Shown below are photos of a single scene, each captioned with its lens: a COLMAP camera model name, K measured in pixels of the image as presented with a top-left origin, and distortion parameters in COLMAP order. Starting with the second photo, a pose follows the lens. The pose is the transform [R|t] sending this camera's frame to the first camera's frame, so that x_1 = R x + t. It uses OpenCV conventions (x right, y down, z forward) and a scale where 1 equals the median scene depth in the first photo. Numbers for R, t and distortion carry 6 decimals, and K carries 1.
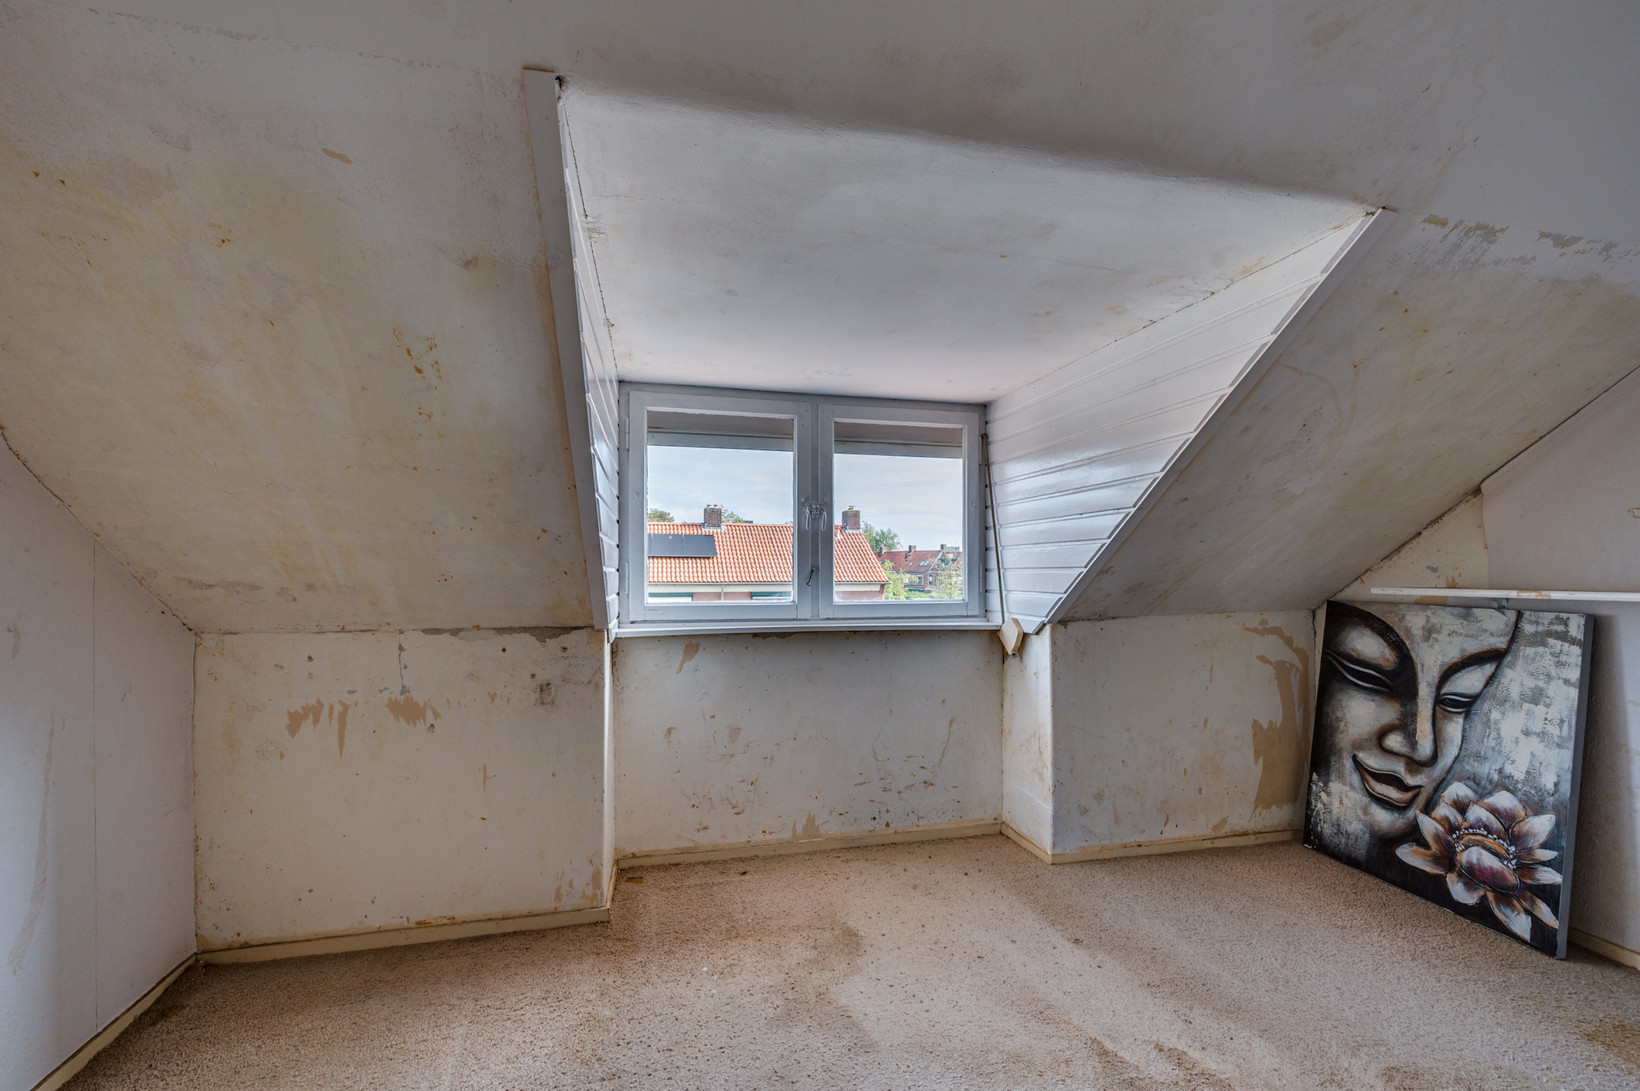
lens RADIAL K [[671.2, 0, 813.7], [0, 671.2, 559.2], [0, 0, 1]] dist [-0.000732, 0.001037]
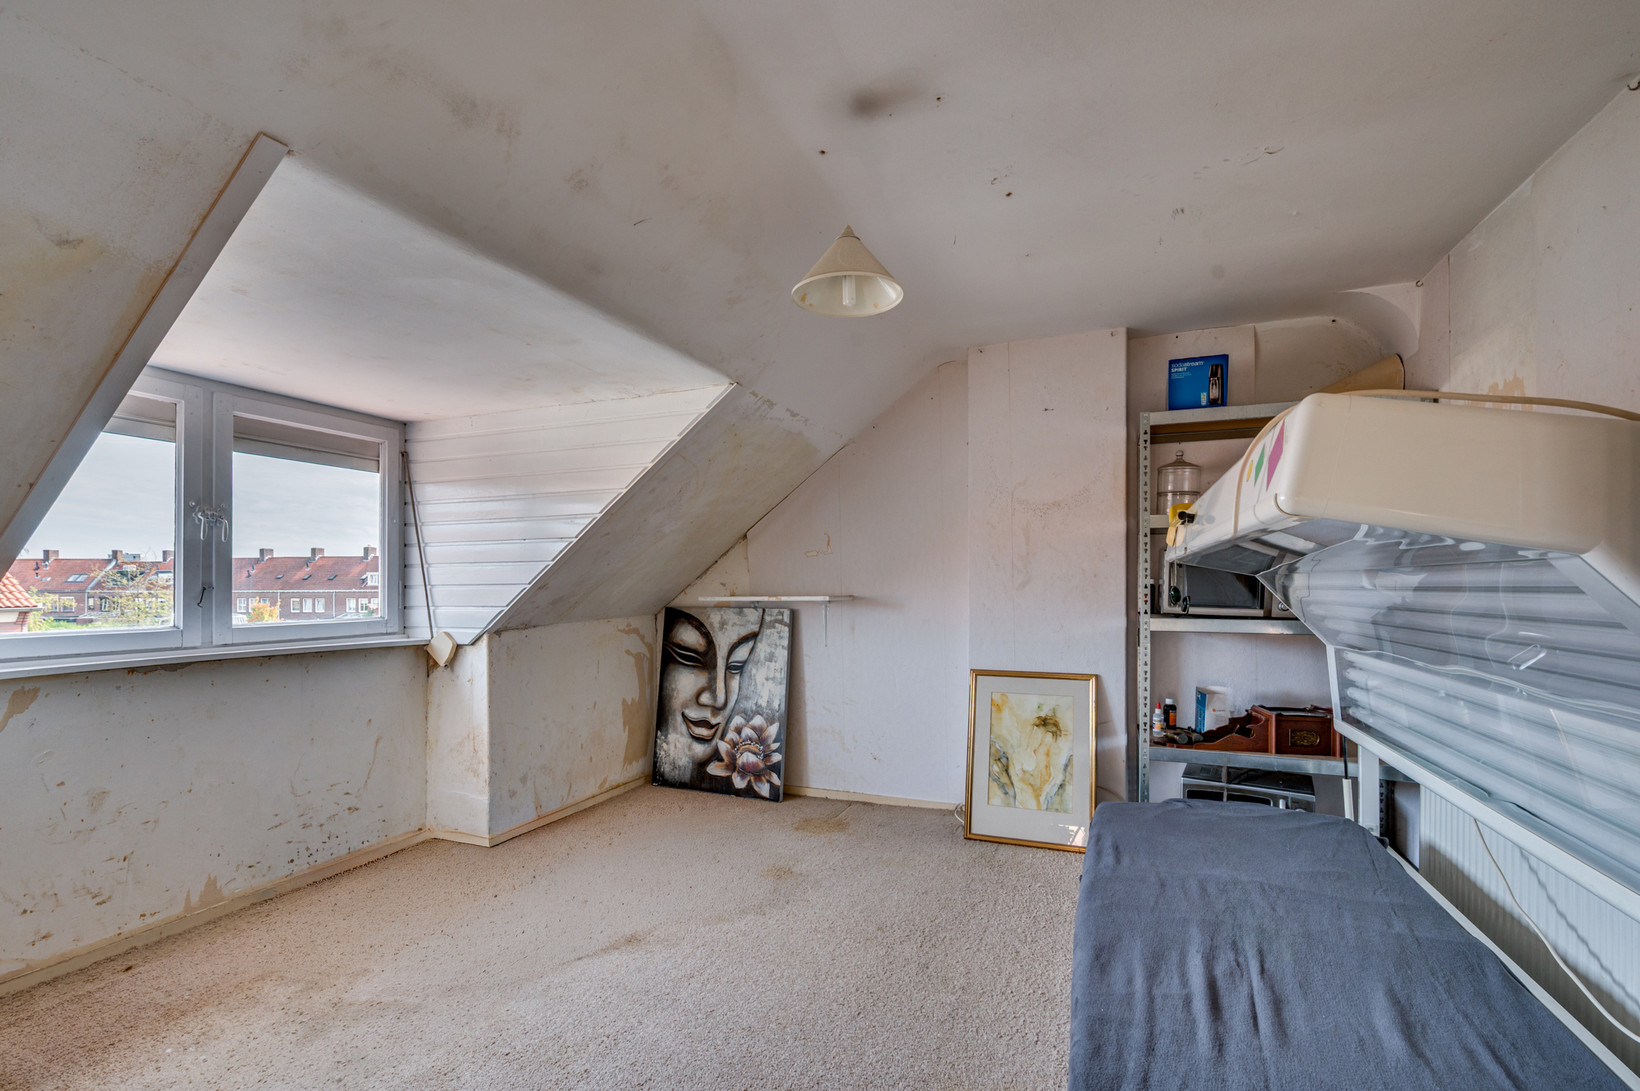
lens RADIAL K [[671.2, 0, 813.7], [0, 671.2, 559.2], [0, 0, 1]] dist [-0.000732, 0.001037]
pose [[0.597023, 0.026659, 0.801781, -0.224570], [-0.007233, 0.999586, -0.027850, -0.002216], [-0.802192, 0.010827, 0.596968, -0.113166]]
